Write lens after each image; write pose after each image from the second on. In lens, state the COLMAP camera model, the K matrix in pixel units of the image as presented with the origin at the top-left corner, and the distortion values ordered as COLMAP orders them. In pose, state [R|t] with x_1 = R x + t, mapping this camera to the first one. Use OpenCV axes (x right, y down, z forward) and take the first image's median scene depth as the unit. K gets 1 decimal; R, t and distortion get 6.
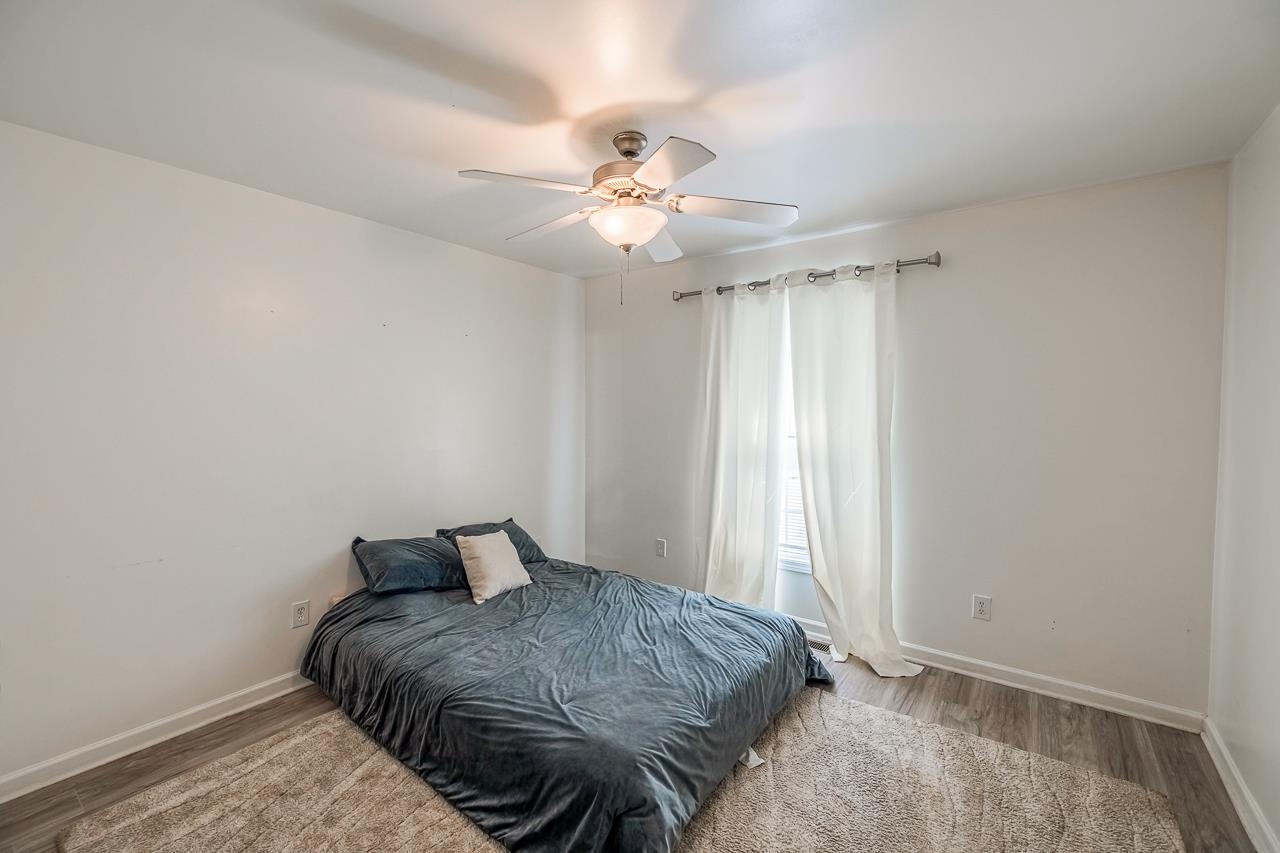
lens RADIAL K [[554.1, 0, 645.7], [0, 554.1, 398.4], [0, 0, 1]] dist [0.000713, 0.000105]
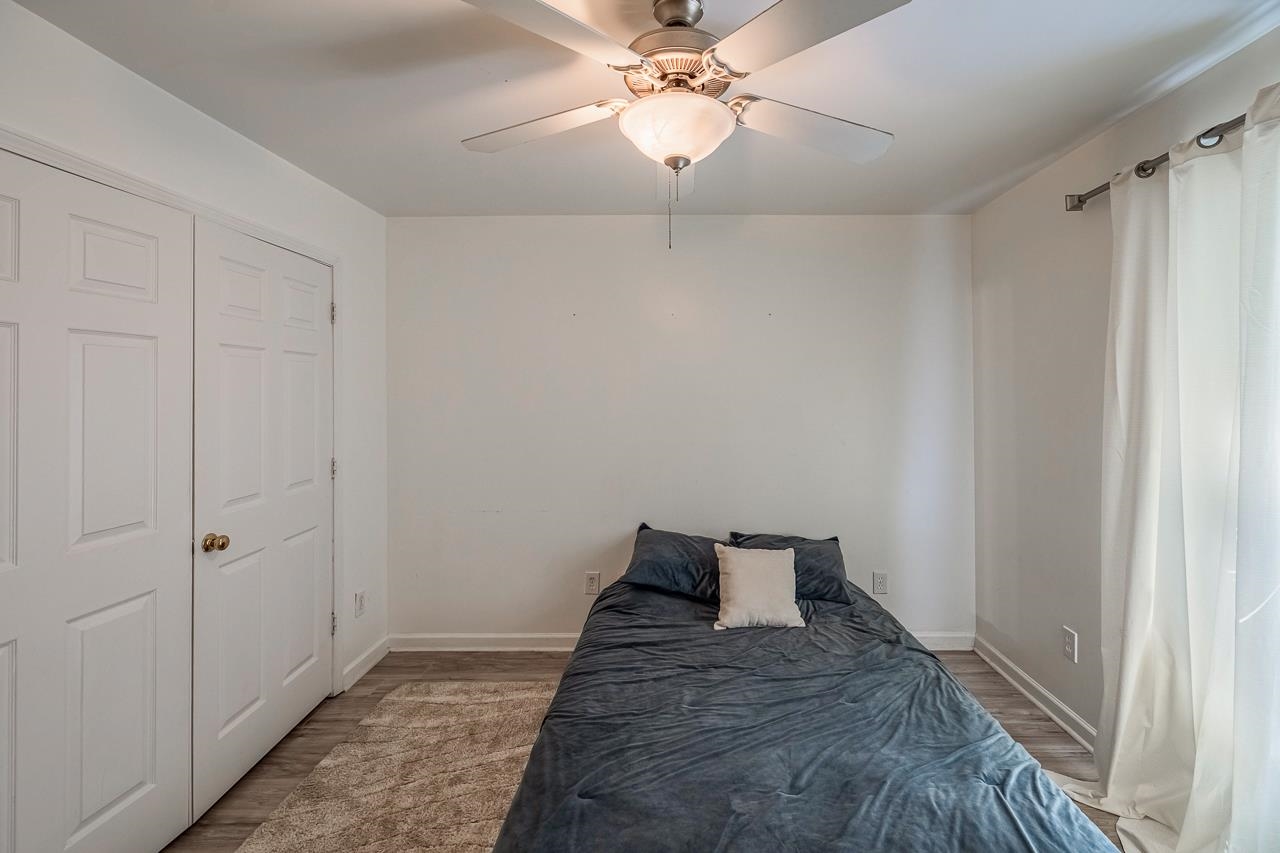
lens RADIAL K [[564.4, 0, 642.3], [0, 564.4, 370.2], [0, 0, 1]] dist [0.000655, 0.000133]
pose [[0.575614, -0.033682, -0.817028, 0.346274], [0.010826, 0.999378, -0.033572, 0.002121], [0.817650, 0.010479, 0.575620, 0.397786]]
